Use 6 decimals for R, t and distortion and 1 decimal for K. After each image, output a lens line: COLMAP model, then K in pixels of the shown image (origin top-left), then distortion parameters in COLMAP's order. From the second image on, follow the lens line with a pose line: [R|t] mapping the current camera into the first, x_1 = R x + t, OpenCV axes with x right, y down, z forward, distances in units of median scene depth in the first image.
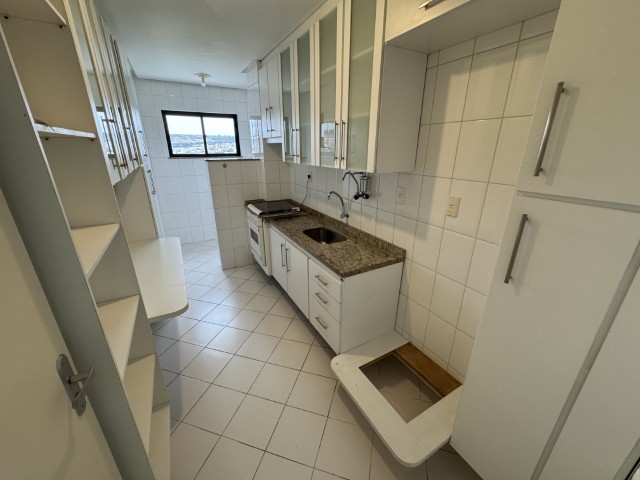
lens RADIAL K [[256.1, 0, 317.9], [0, 256.1, 237.5], [0, 0, 1]] dist [-0.006989, 0.001169]
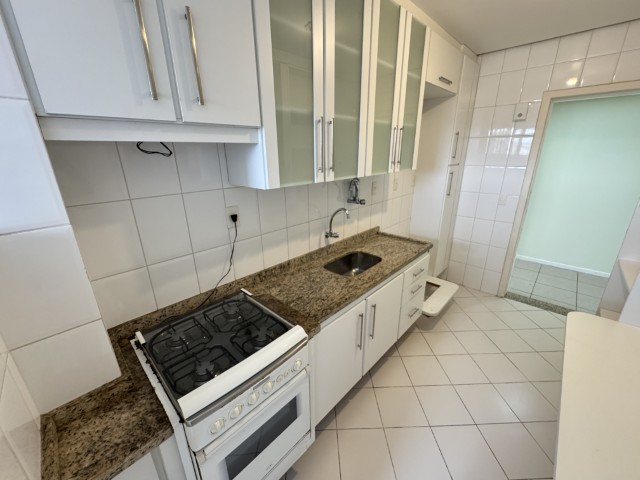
lens RADIAL K [[256.1, 0, 318.0], [0, 256.1, 238.7], [0, 0, 1]] dist [-0.006989, 0.001169]
pose [[-0.303222, -0.302300, 0.903698, -0.431839], [0.330741, 0.856006, 0.397322, -0.287402], [-0.893682, 0.419367, -0.159577, 0.806879]]
